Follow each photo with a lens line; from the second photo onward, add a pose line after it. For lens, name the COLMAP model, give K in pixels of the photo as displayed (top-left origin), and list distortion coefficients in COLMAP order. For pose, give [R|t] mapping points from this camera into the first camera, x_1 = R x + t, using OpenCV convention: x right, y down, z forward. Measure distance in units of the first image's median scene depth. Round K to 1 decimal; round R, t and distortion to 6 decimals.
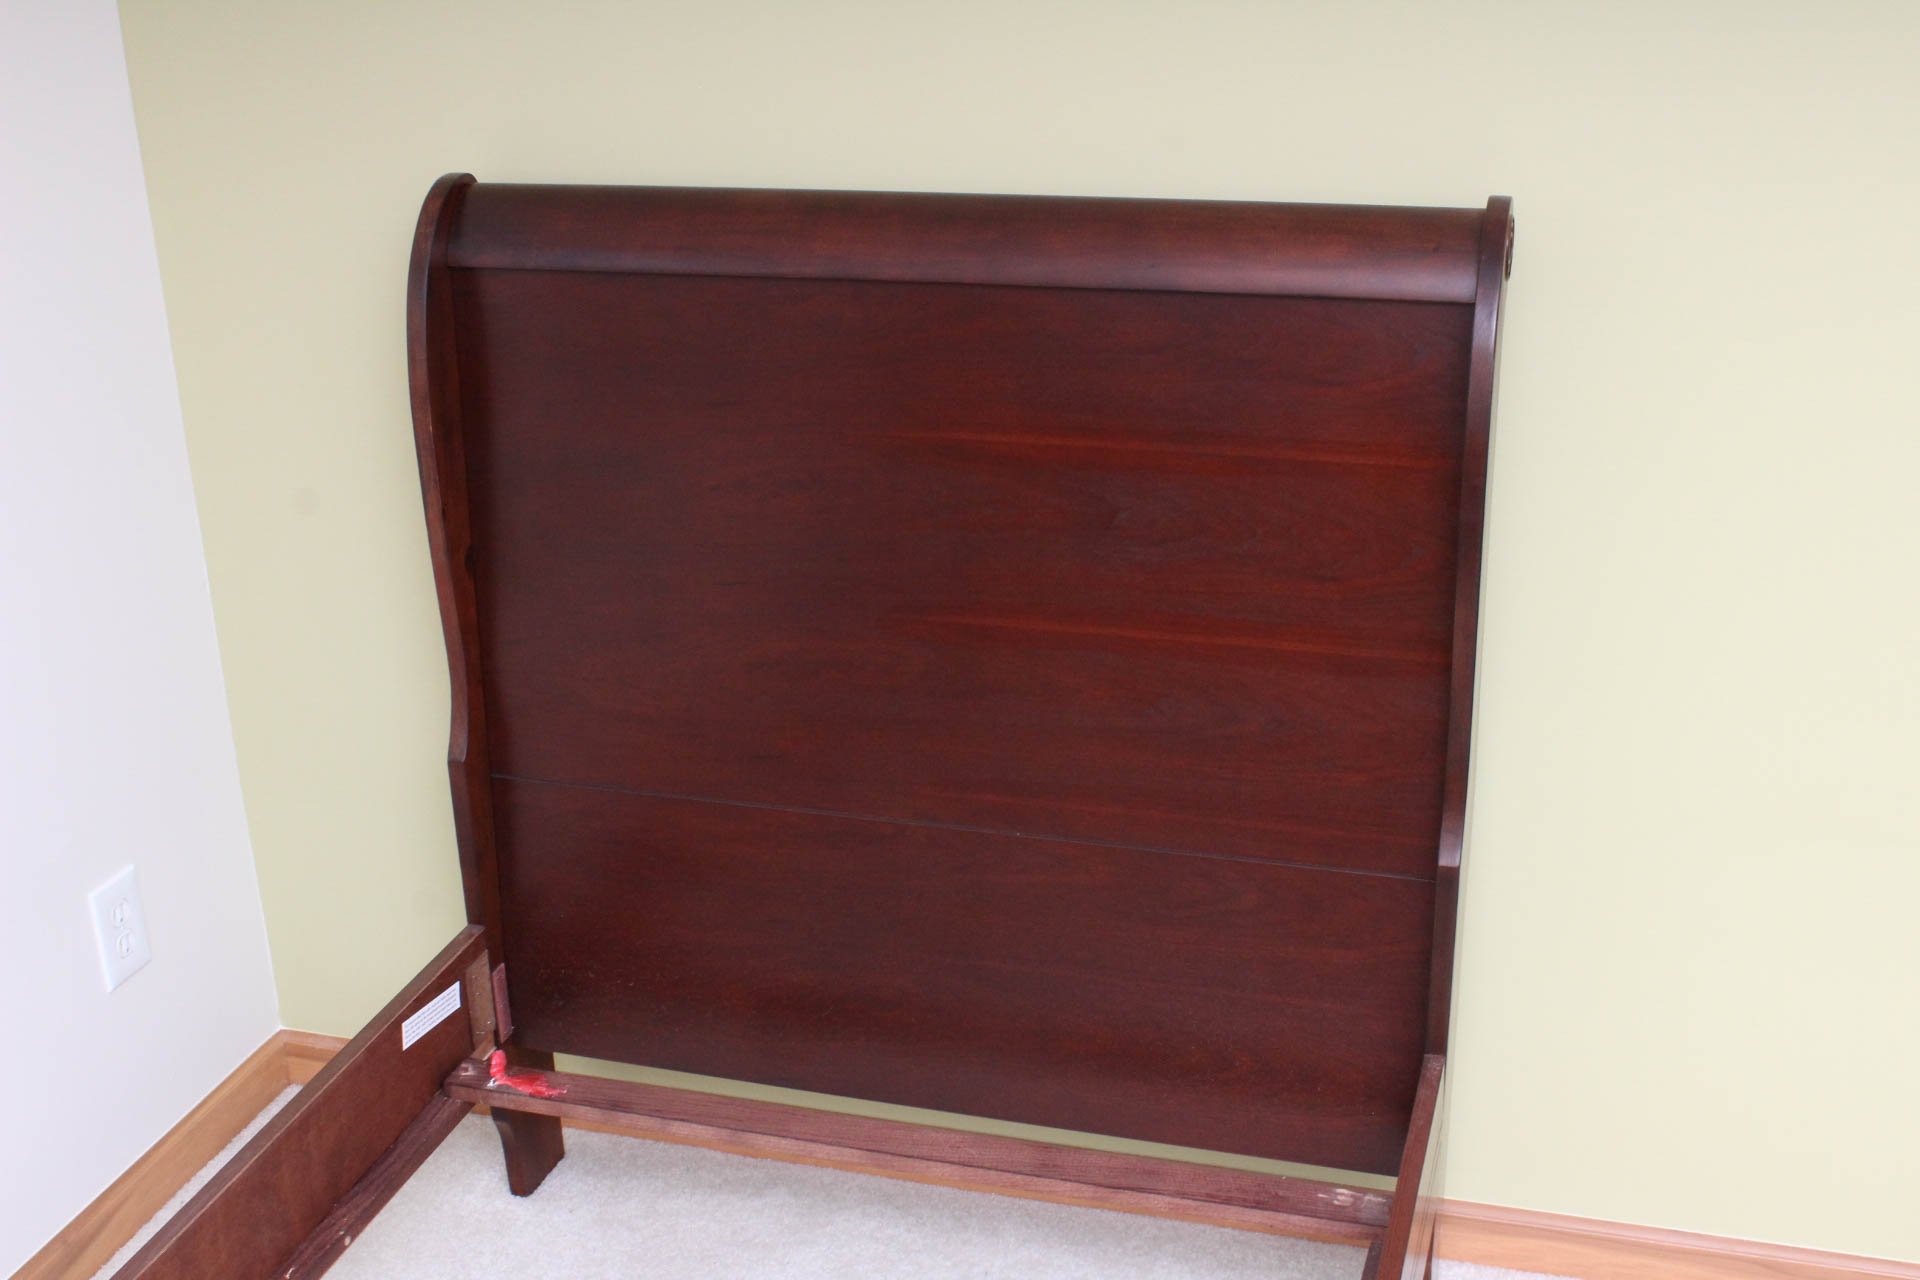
lens RADIAL K [[2222.8, 0, 960.0], [0, 2222.8, 640.0], [0, 0, 1]] dist [-0.018498, 0.004083]
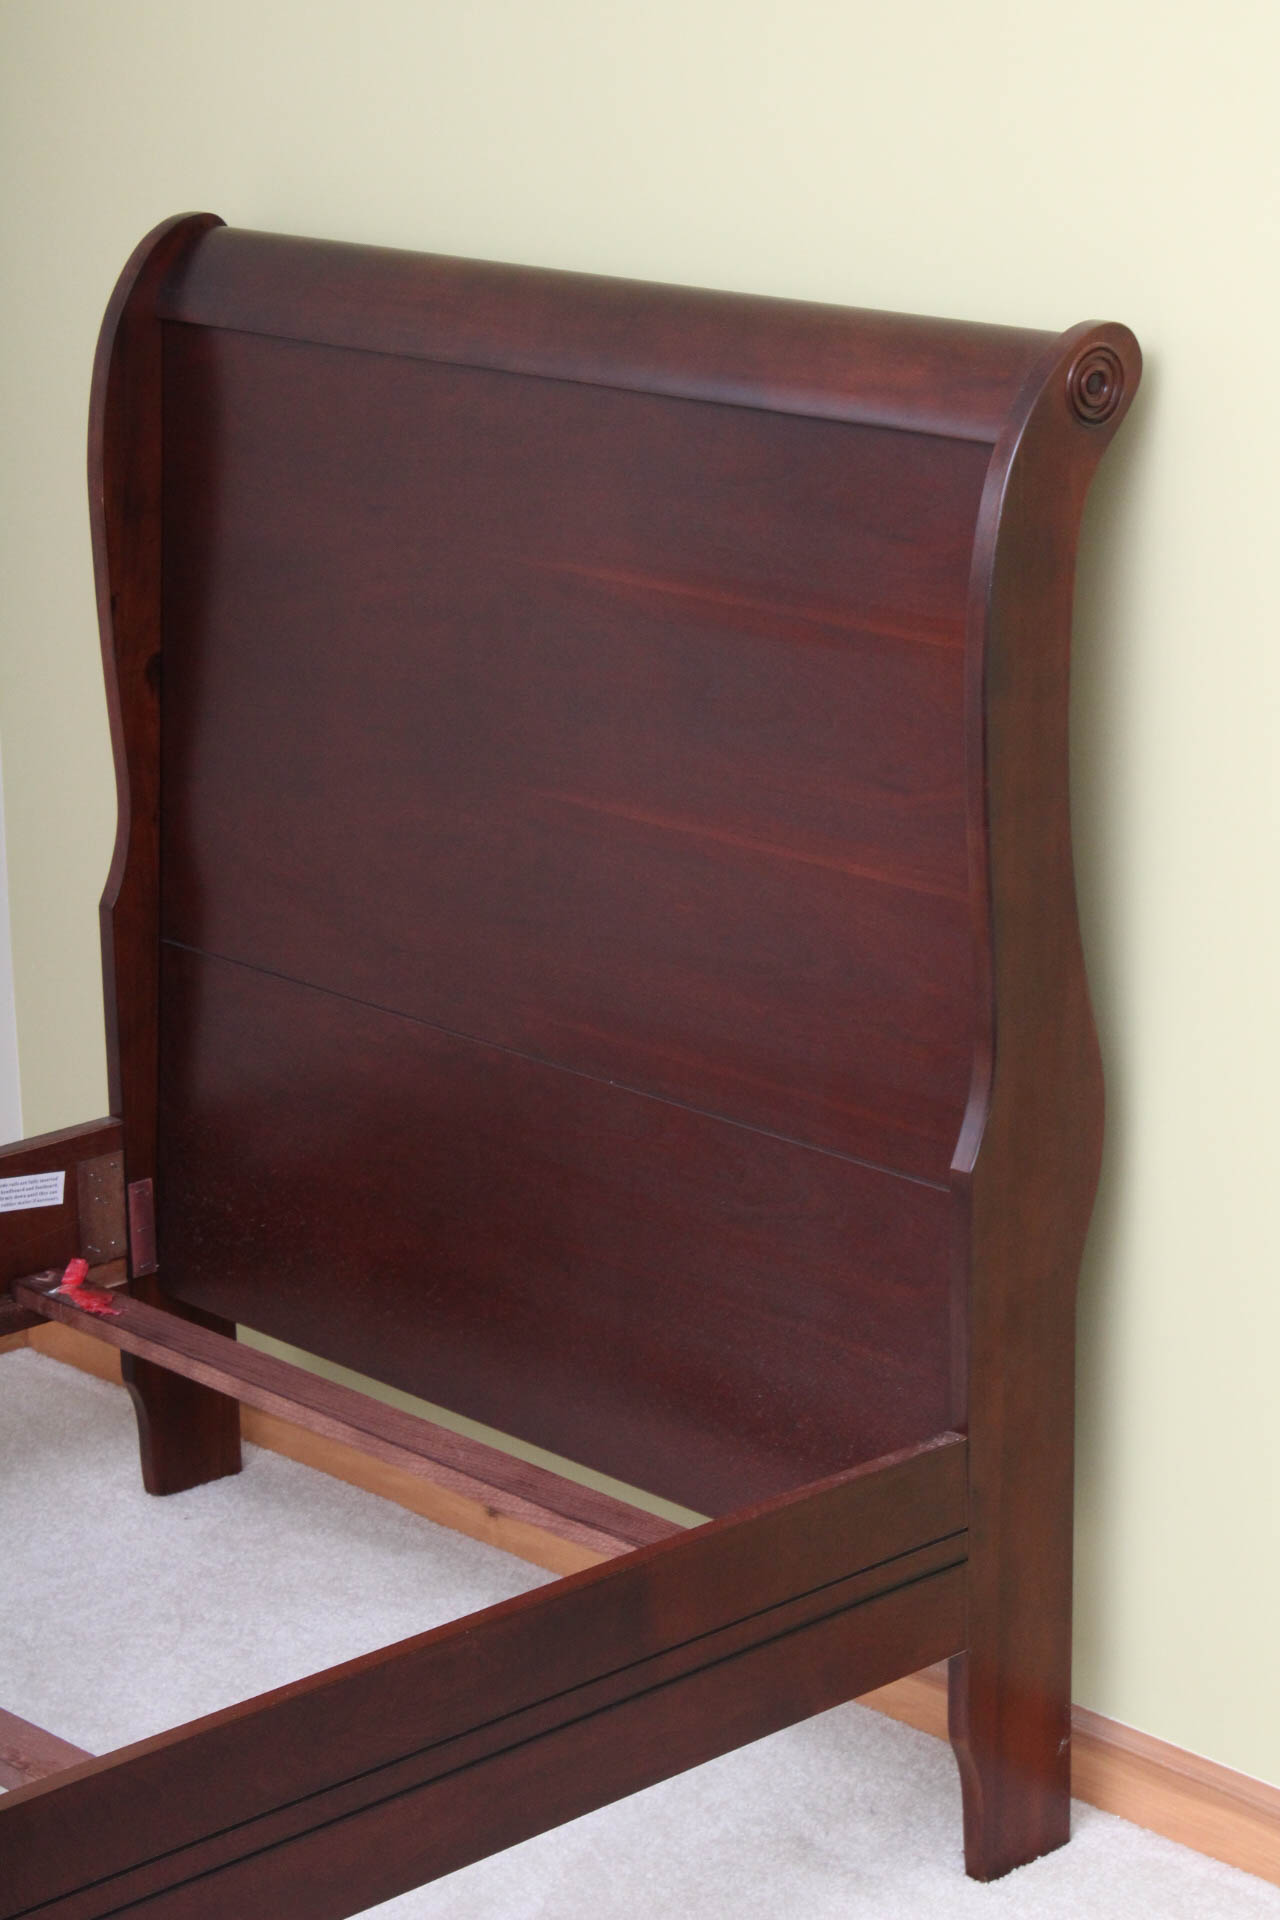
lens RADIAL K [[4526.4, 0, 640.0], [0, 4526.4, 960.0], [0, 0, 1]] dist [0.476944, -3.744462]
pose [[0.858551, 0.152511, -0.489520, 0.778687], [-0.193181, 0.980598, -0.033306, 0.091269], [0.474943, 0.123161, 0.871356, -0.391660]]
